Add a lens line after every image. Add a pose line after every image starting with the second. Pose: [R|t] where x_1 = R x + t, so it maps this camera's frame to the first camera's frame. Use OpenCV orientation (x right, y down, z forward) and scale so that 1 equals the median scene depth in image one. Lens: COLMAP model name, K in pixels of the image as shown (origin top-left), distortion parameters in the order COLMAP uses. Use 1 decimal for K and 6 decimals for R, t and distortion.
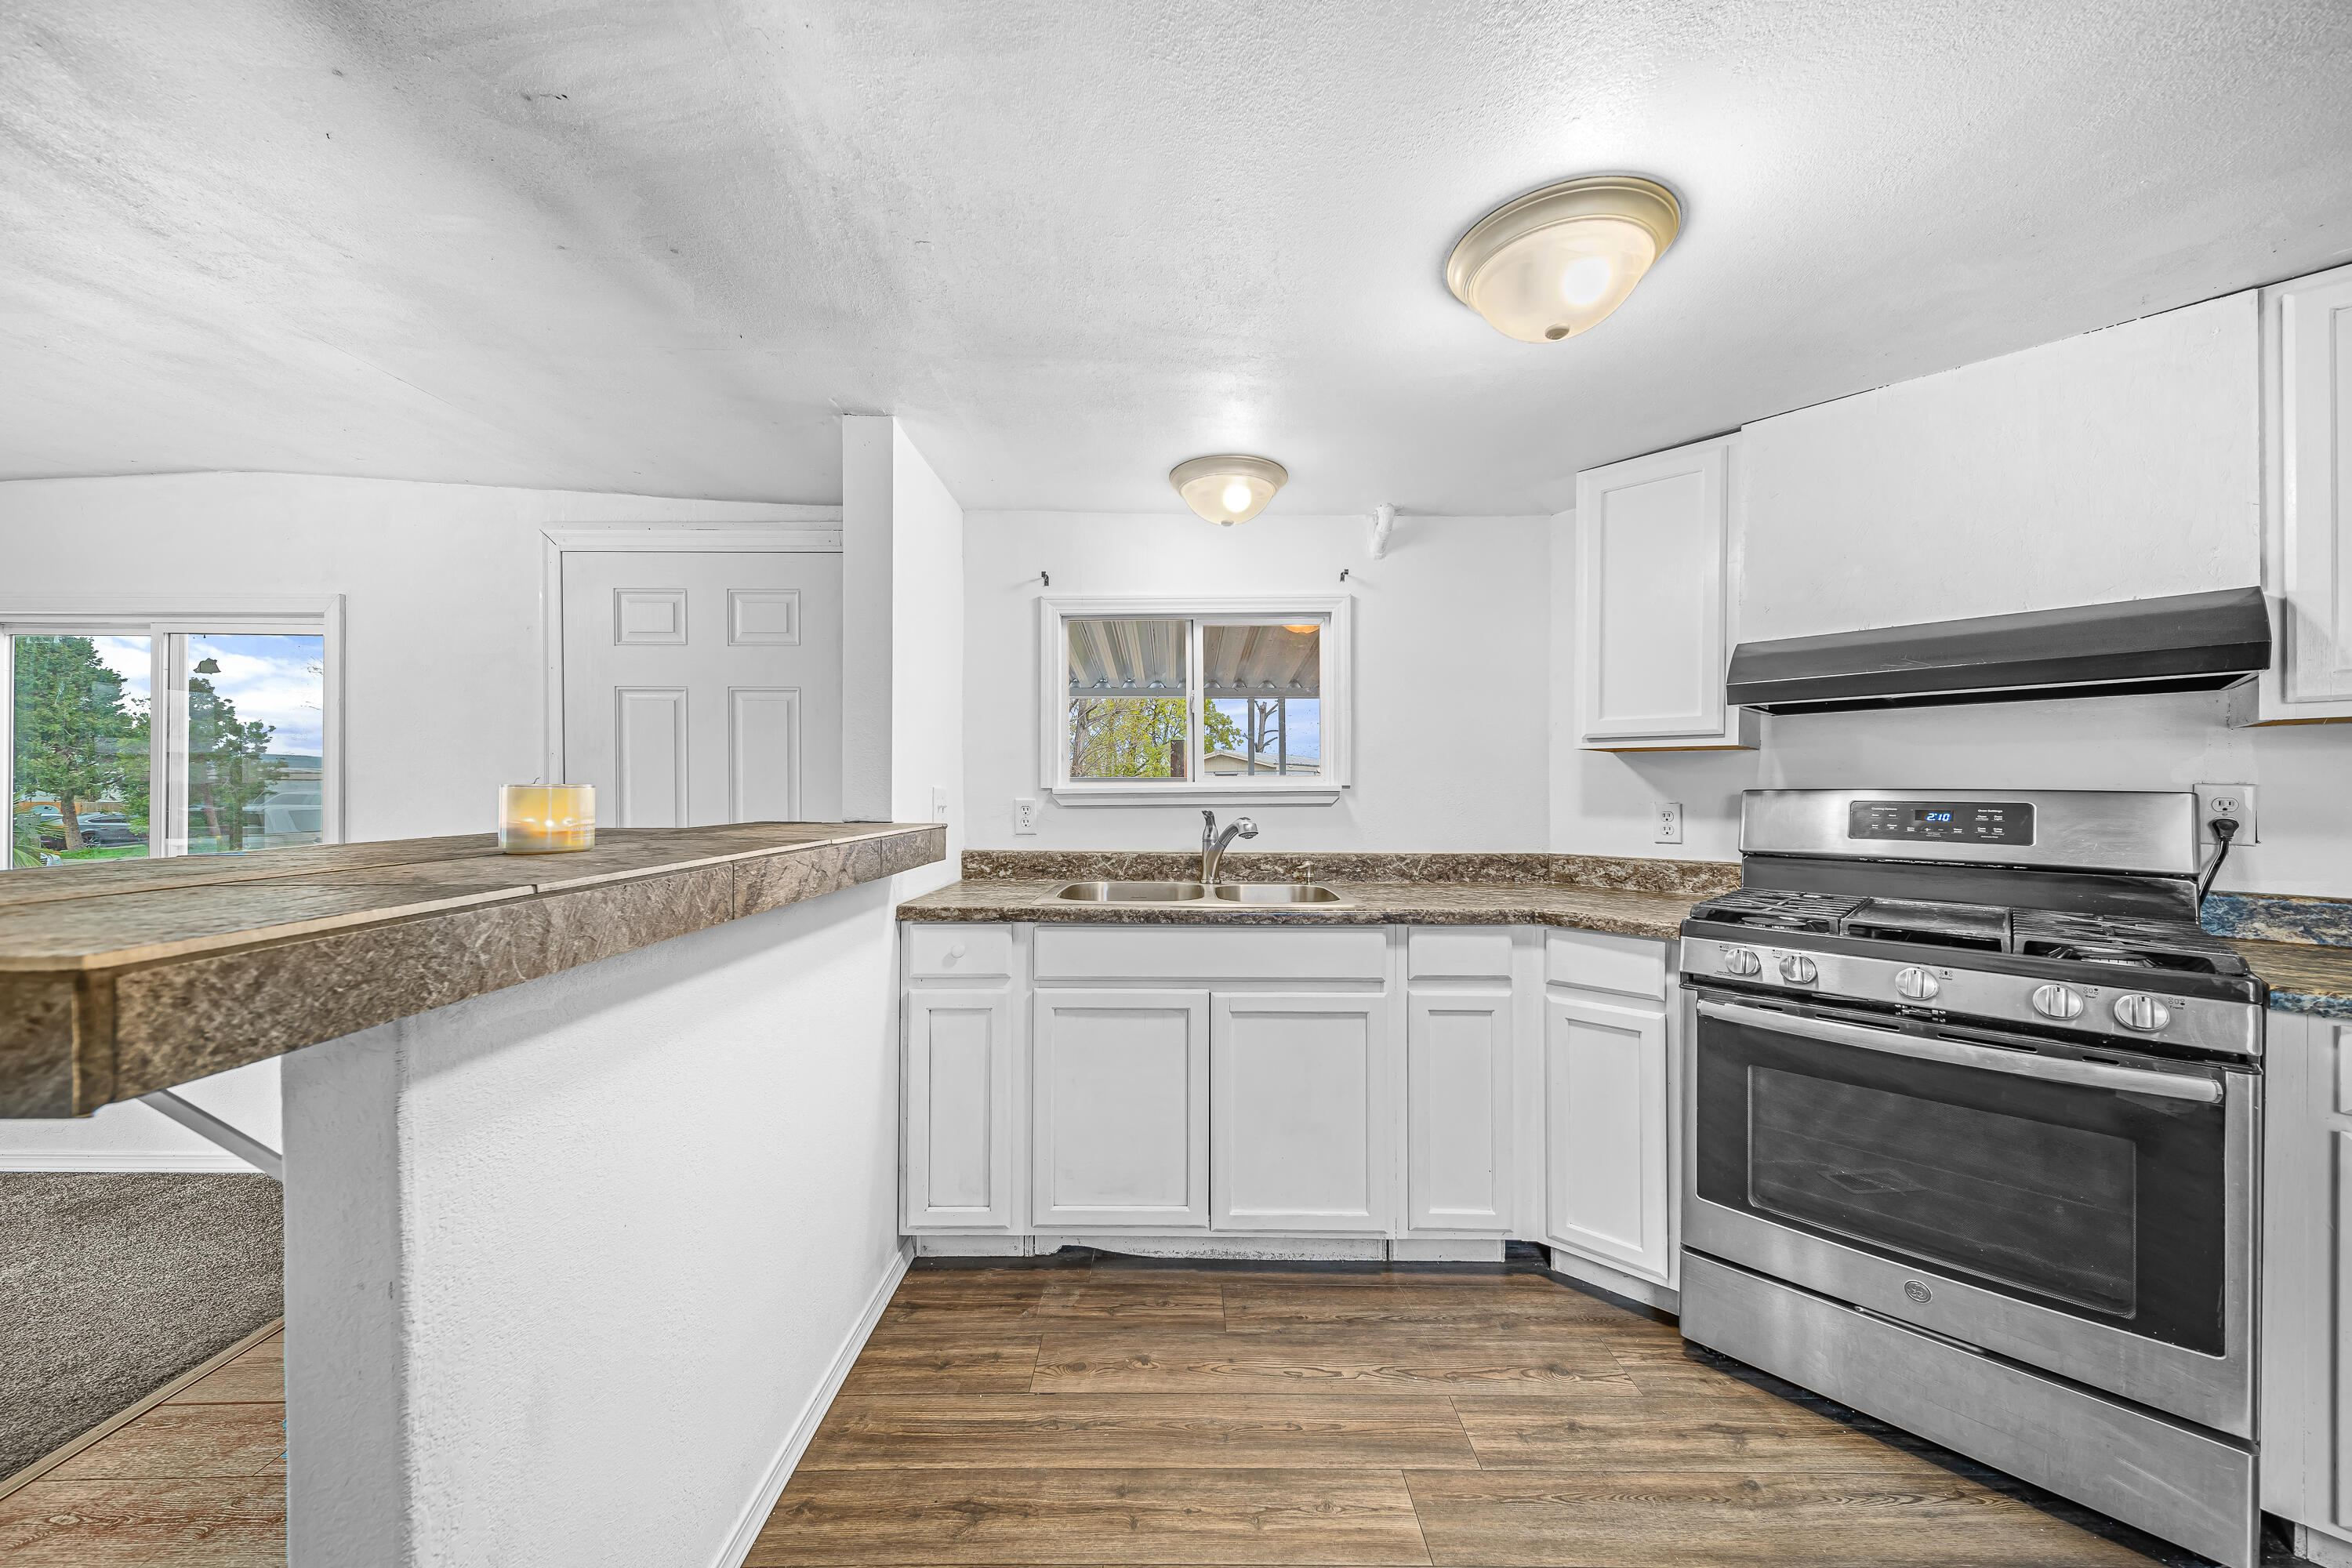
lens RADIAL K [[824.0, 0, 1177.1], [0, 824.0, 786.2], [0, 0, 1]] dist [0.007464, -0.001463]
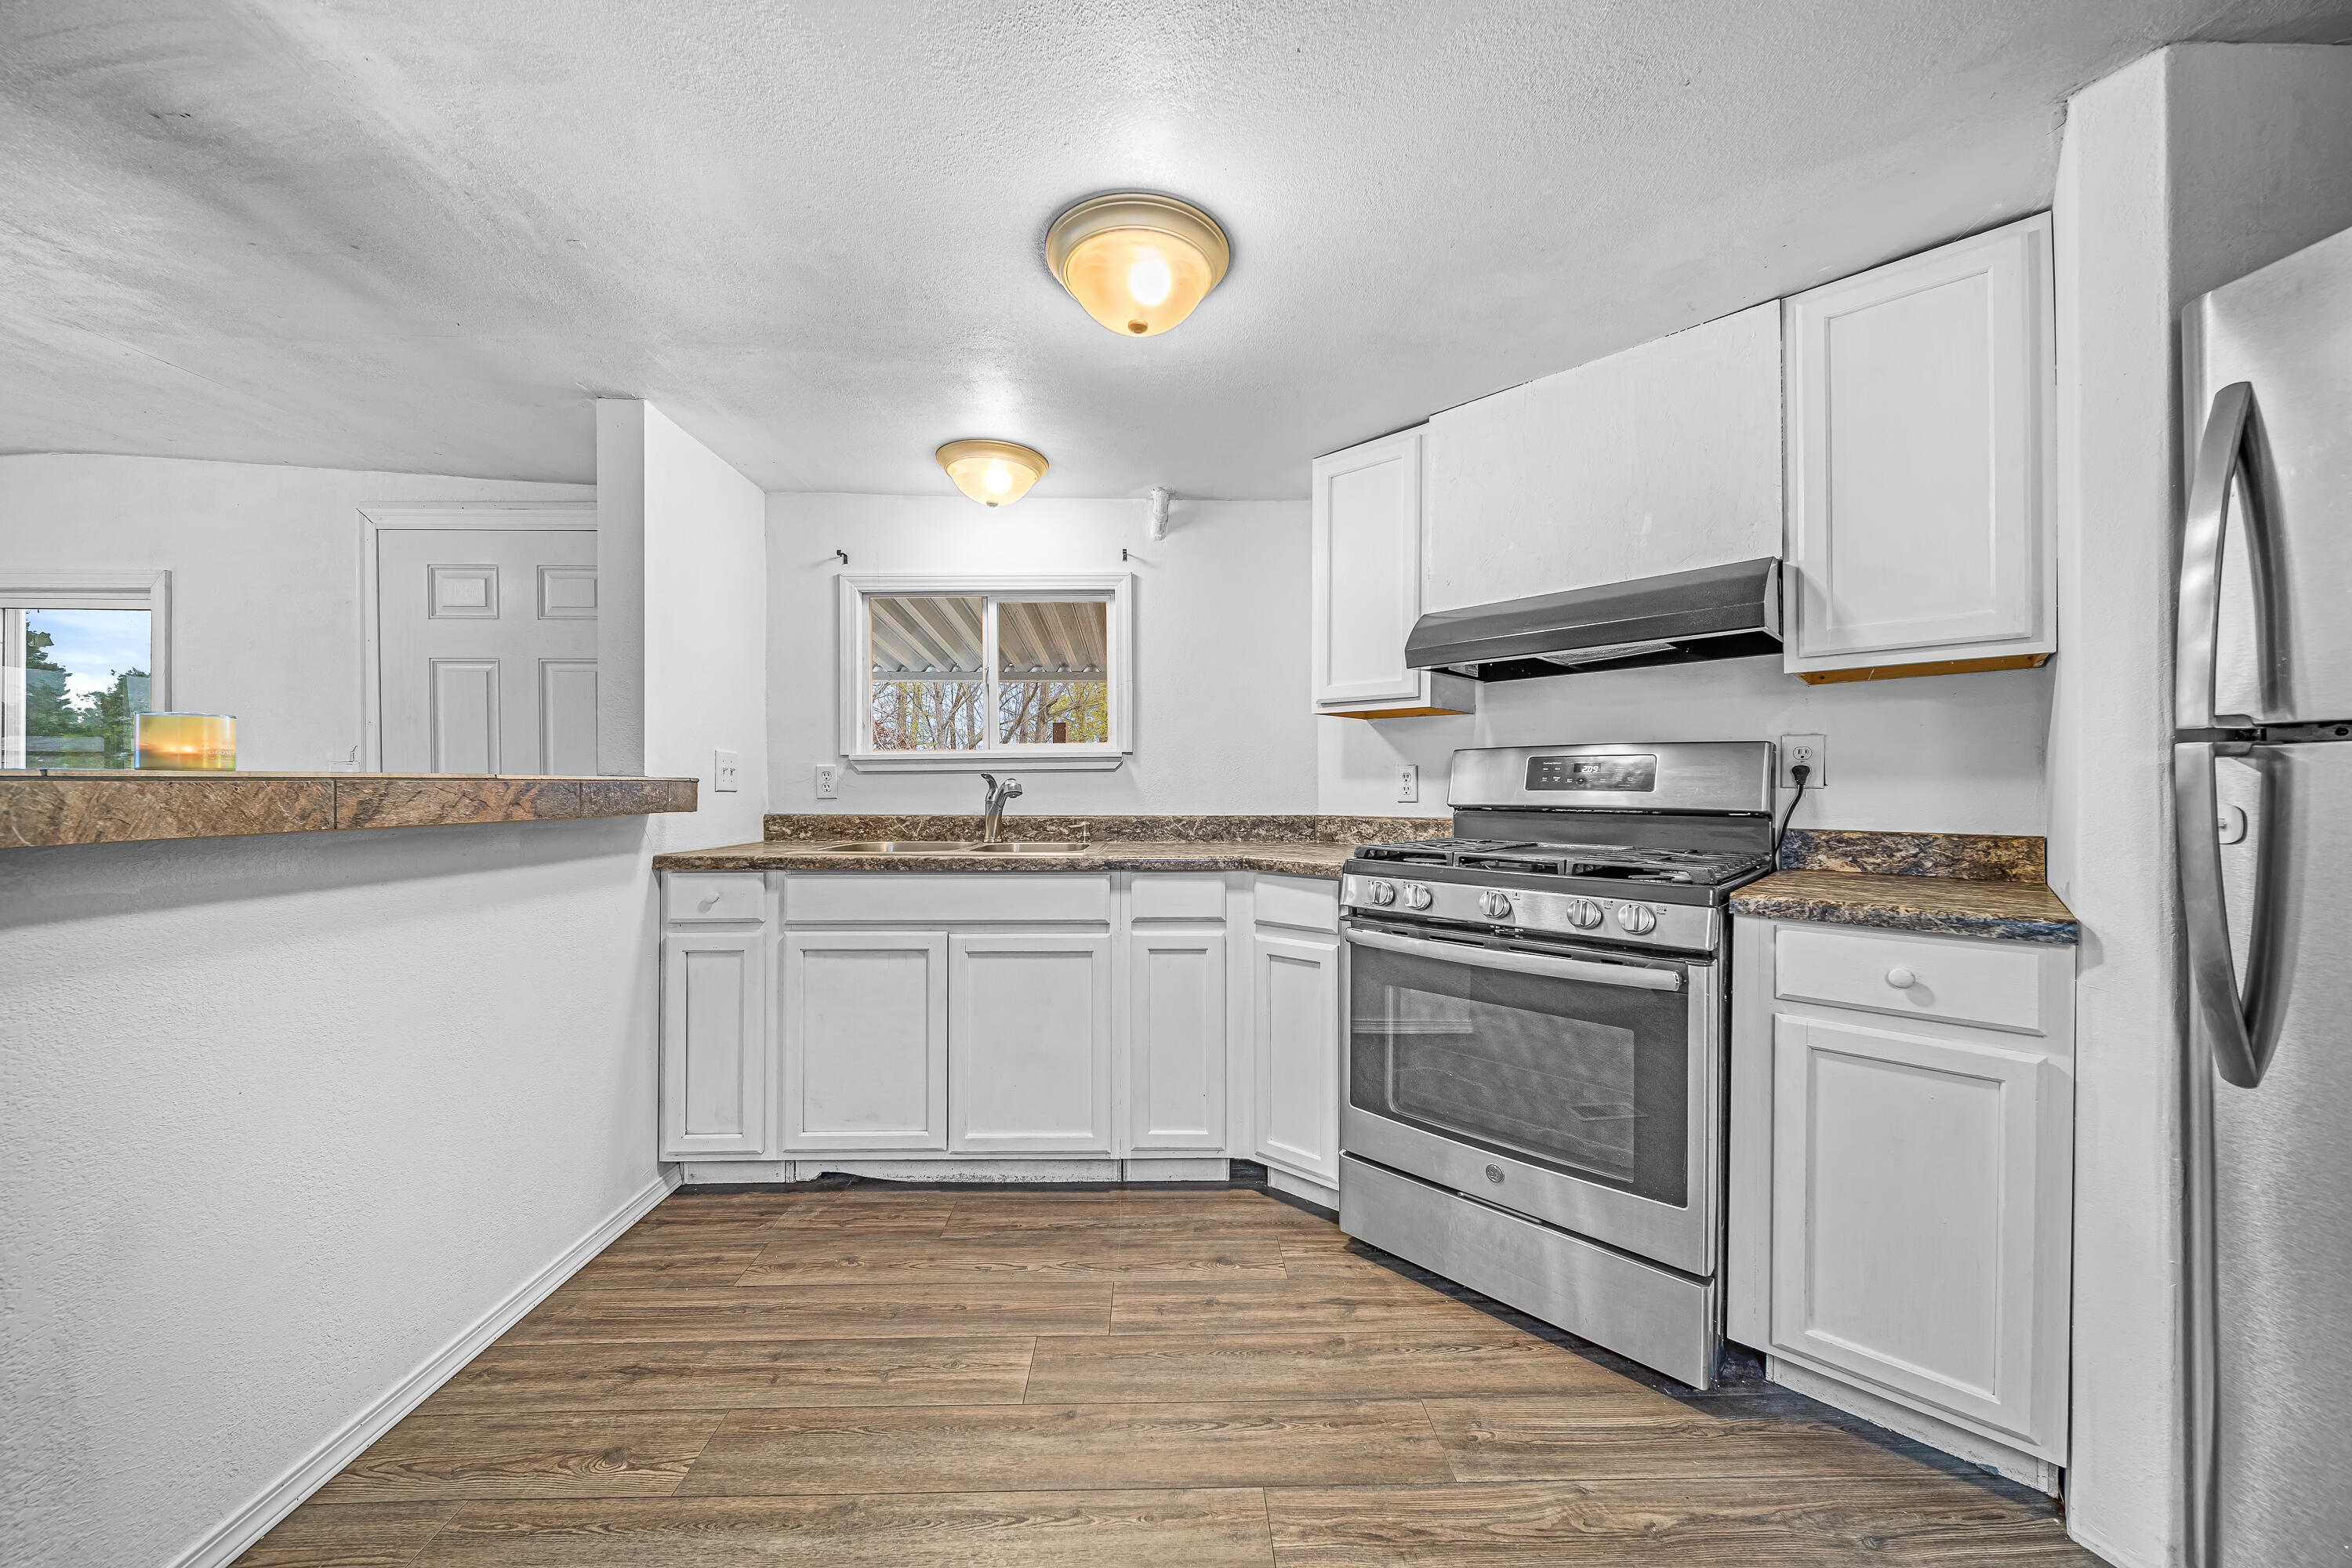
lens RADIAL K [[825.3, 0, 1177.2], [0, 825.3, 785.6], [0, 0, 1]] dist [0.000510, -0.001338]
pose [[0.999705, -0.001998, 0.024208, 0.335240], [0.001940, 0.999995, 0.002443, 0.055708], [-0.024213, -0.002395, 0.999704, -0.097393]]
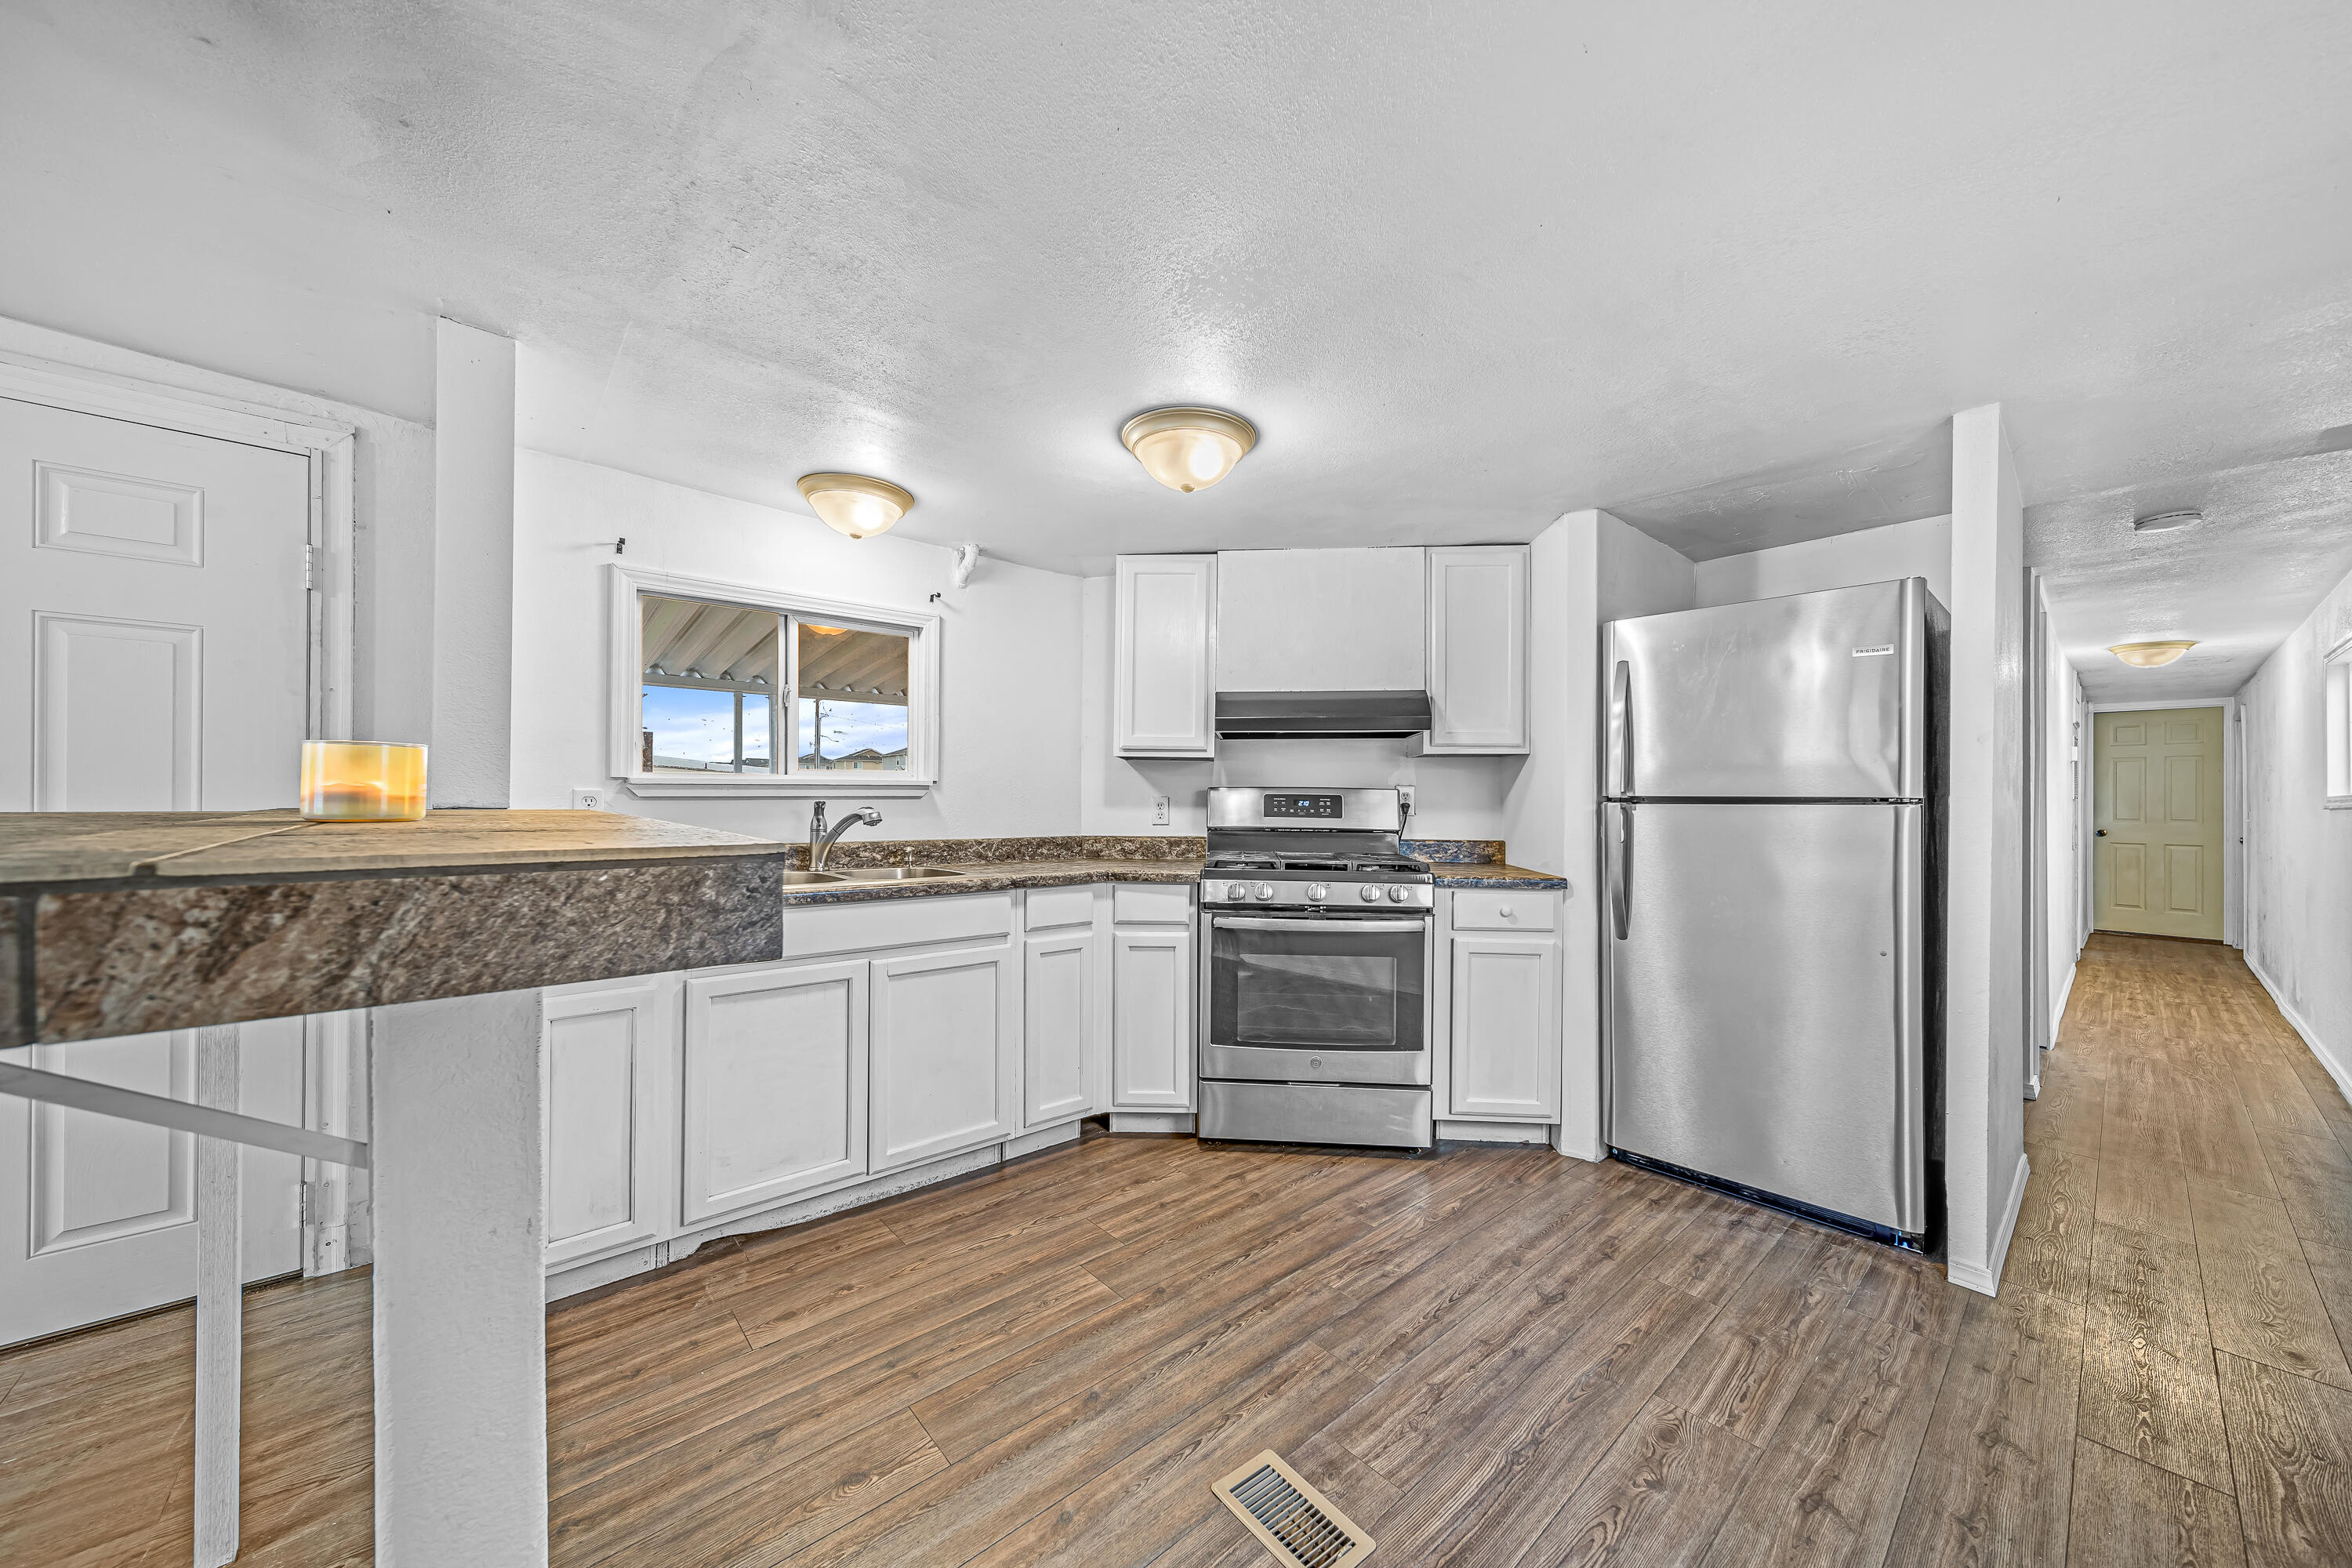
lens RADIAL K [[819.3, 0, 1177.6], [0, 819.3, 796.1], [0, 0, 1]] dist [0.004626, -0.000366]
pose [[0.754133, 0.007398, 0.656680, -0.398149], [-0.007833, 0.999967, -0.002270, 0.028177], [-0.656675, -0.003432, 0.754166, -0.113650]]
